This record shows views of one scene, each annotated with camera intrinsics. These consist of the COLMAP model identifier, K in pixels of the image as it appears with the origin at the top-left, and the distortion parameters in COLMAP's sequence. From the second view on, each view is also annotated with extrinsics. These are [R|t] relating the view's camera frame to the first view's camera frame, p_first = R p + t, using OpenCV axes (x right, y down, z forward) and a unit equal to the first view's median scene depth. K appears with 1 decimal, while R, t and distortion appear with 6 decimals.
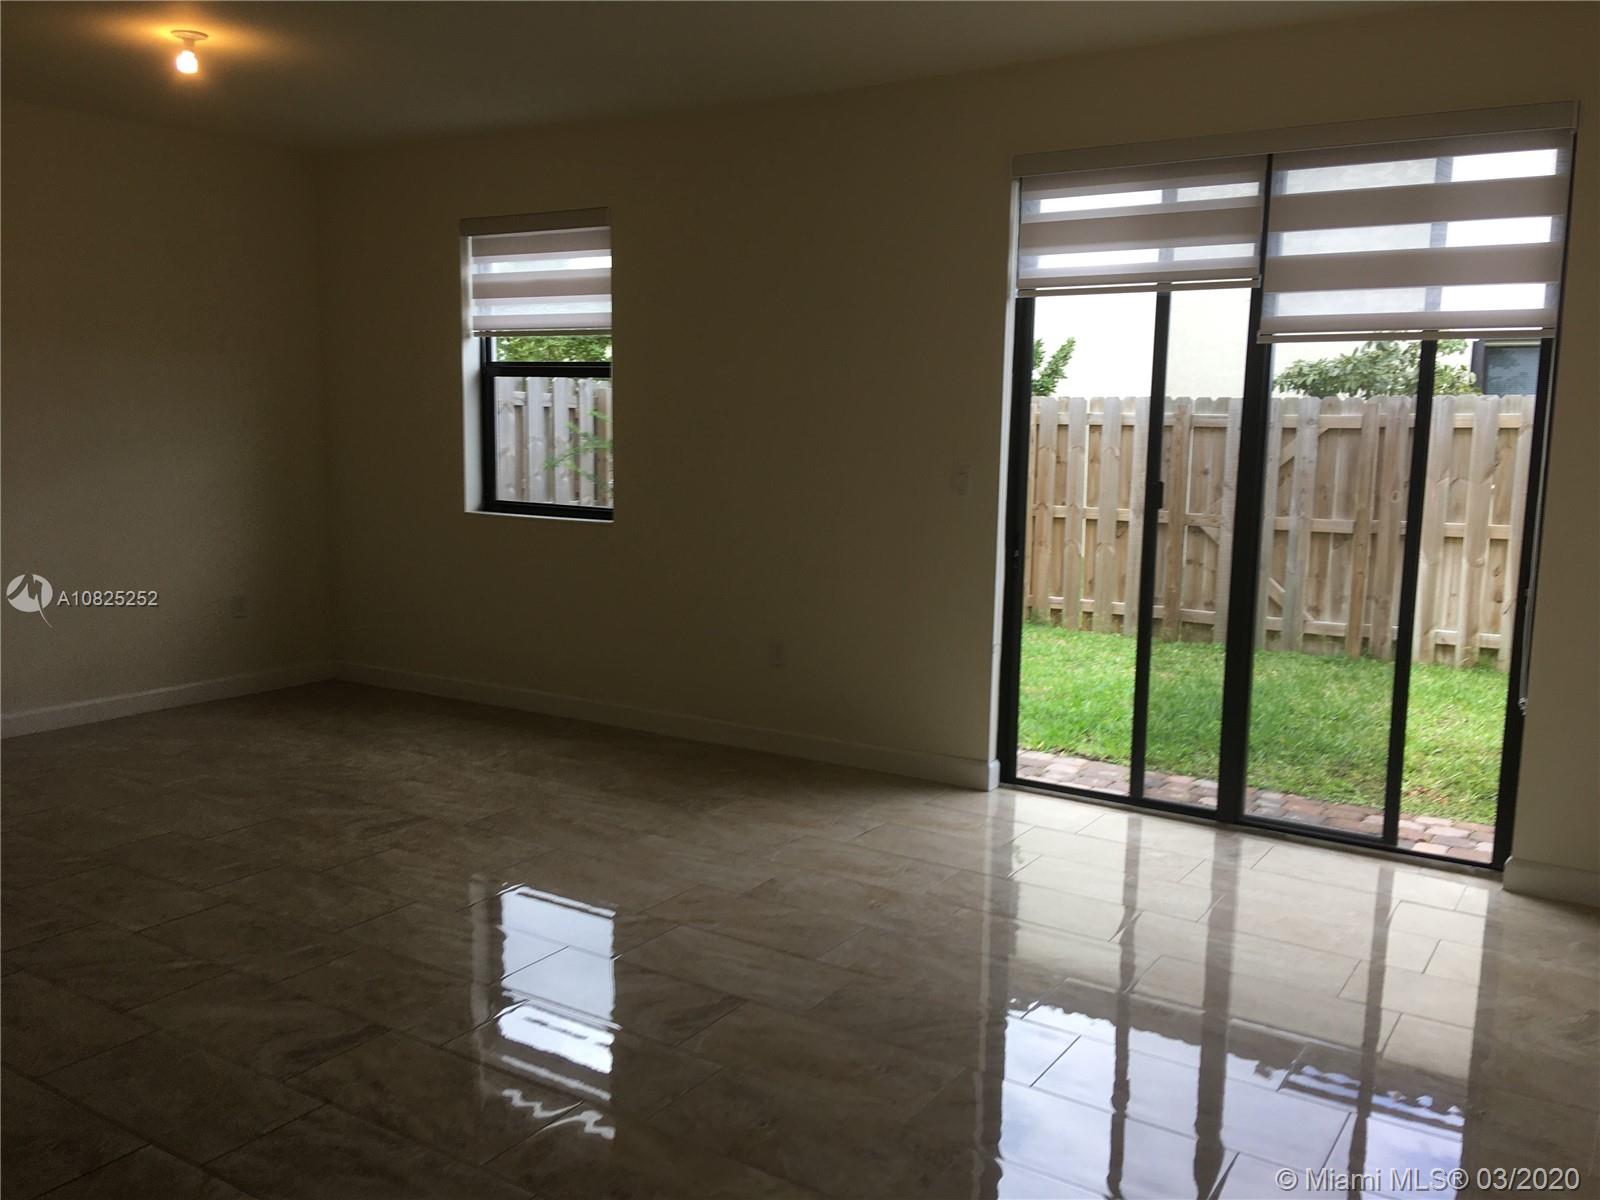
lens RADIAL K [[1356.6, 0, 809.8], [0, 1356.6, 595.5], [0, 0, 1]] dist [0.075045, -0.096205]
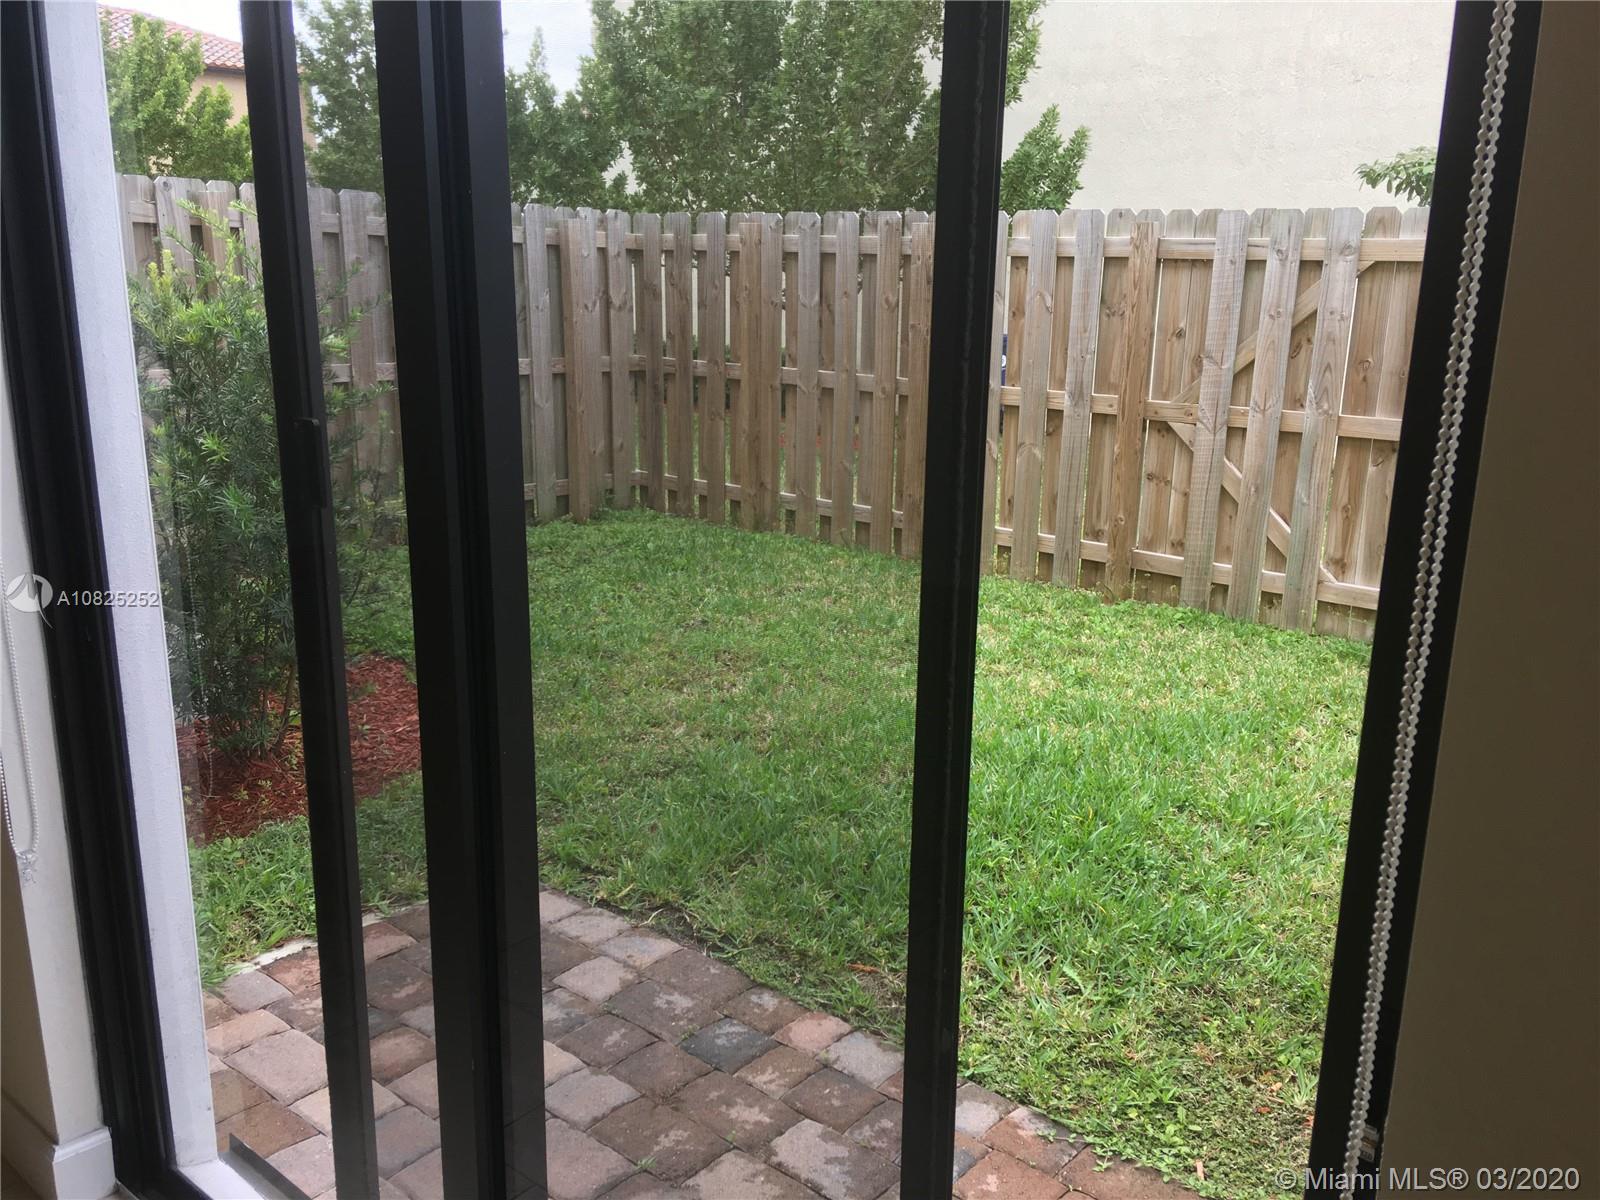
lens RADIAL K [[1356.6, 0, 803.4], [0, 1356.6, 608.4], [0, 0, 1]] dist [0.075045, -0.096205]
pose [[0.990576, 0.030498, -0.133528, 0.209232], [-0.013034, 0.991459, 0.129762, -0.045489], [0.136345, -0.126799, 0.982513, 0.352218]]
